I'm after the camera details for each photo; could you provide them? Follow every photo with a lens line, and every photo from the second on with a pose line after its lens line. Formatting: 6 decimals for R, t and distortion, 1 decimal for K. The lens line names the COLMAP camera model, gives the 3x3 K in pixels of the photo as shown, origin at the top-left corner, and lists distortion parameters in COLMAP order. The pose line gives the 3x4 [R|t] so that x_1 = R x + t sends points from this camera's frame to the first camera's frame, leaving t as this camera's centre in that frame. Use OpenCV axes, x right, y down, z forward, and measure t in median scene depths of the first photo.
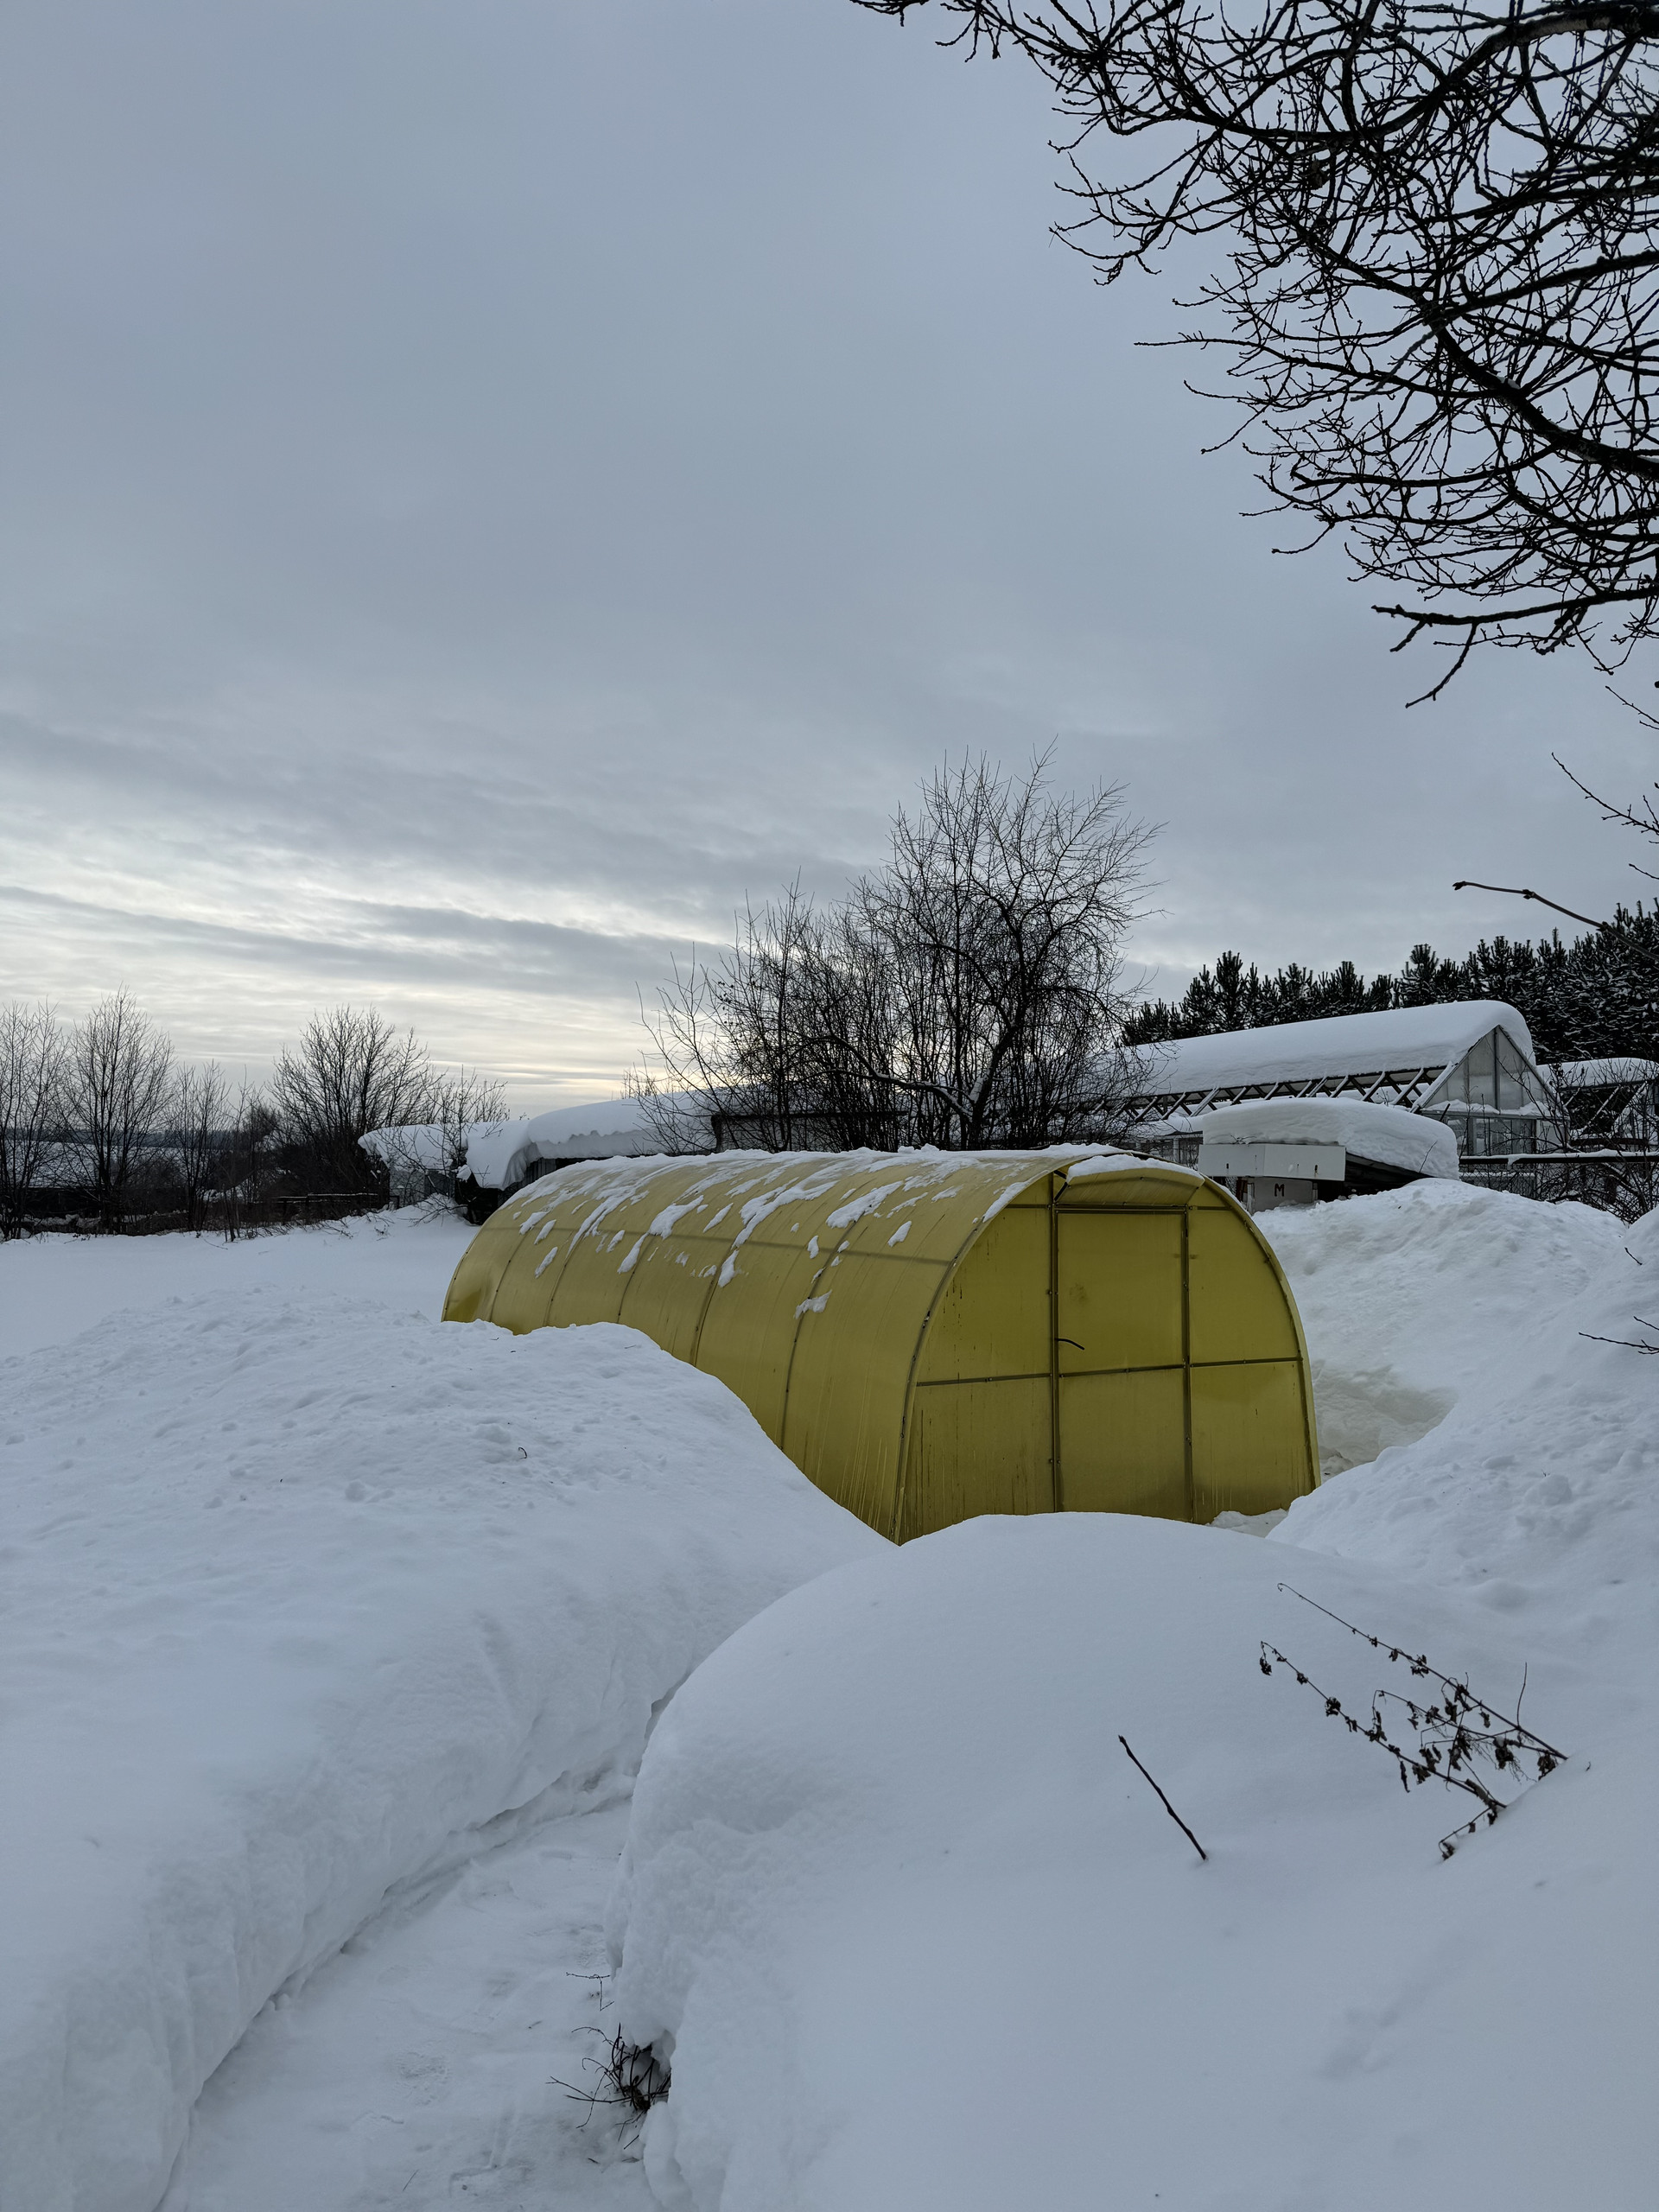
lens RADIAL K [[1566.5, 0, 839.6], [0, 1566.5, 1097.1], [0, 0, 1]] dist [0.101718, -0.117092]
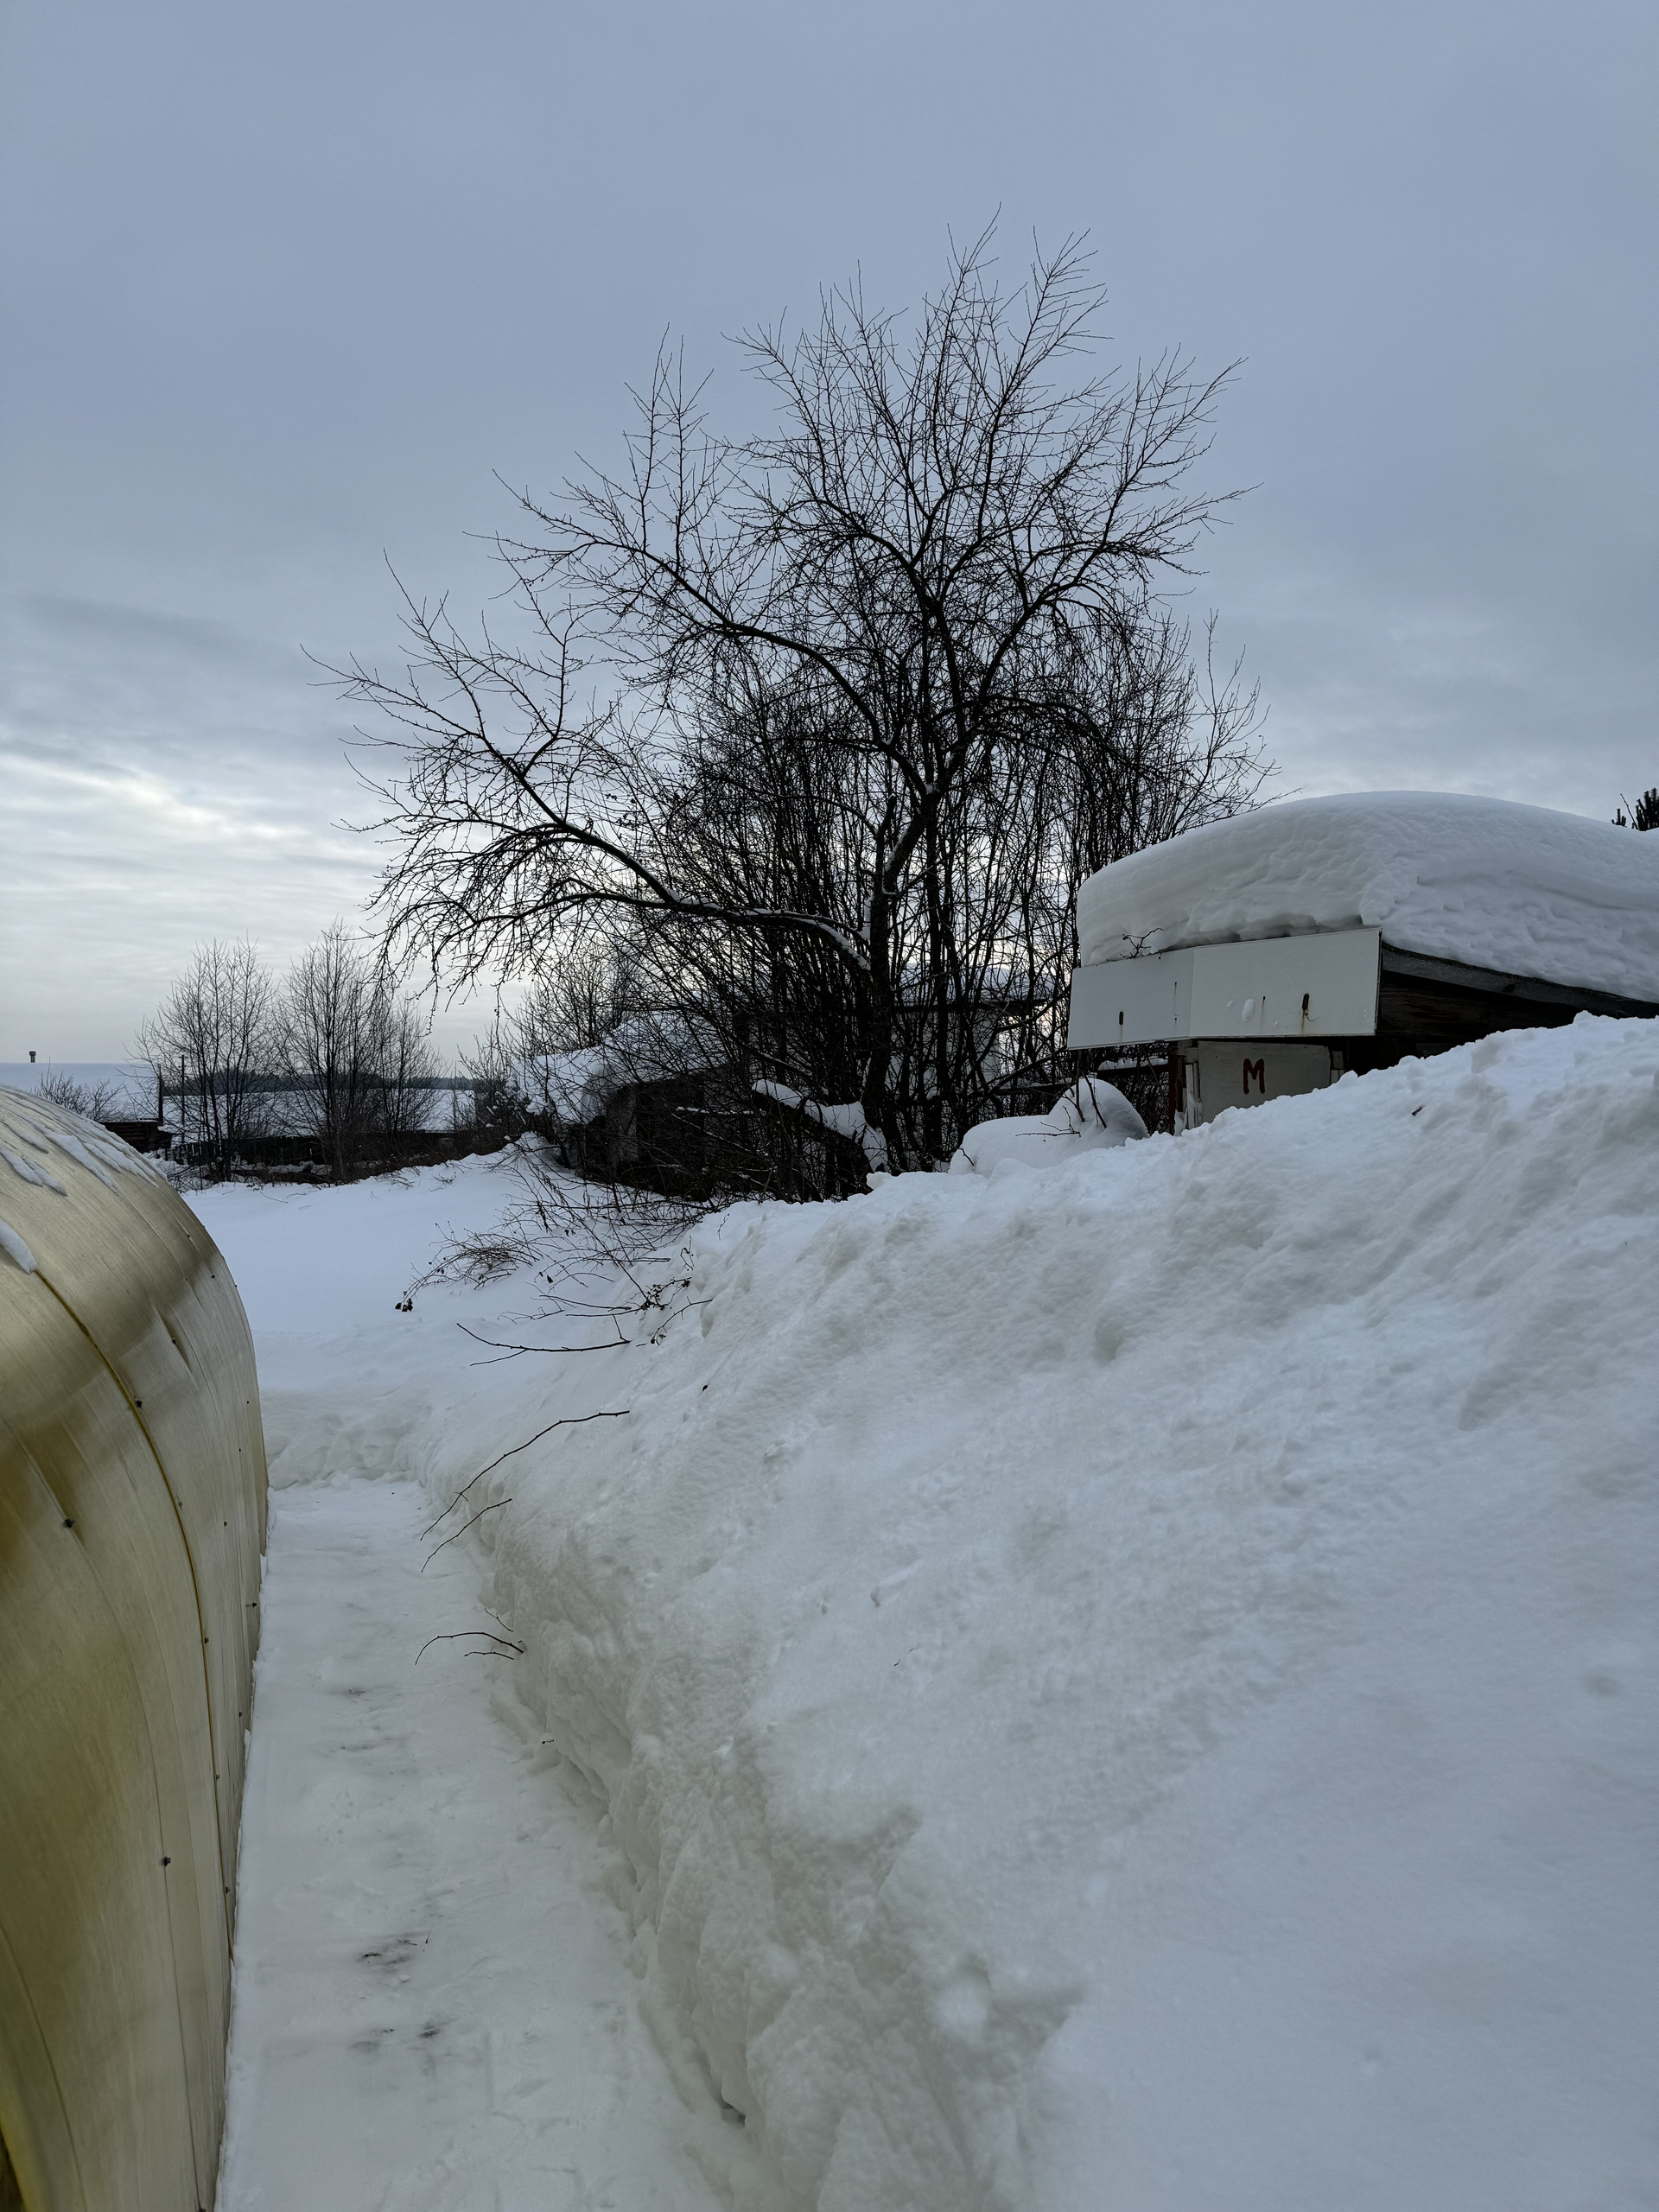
lens RADIAL K [[1566.5, 0, 839.6], [0, 1566.5, 1097.1], [0, 0, 1]] dist [0.101718, -0.117092]
pose [[0.963957, -0.029878, -0.264374, 0.077178], [0.041232, 0.998446, 0.037499, 0.012665], [0.262843, -0.047048, 0.963691, 0.171448]]
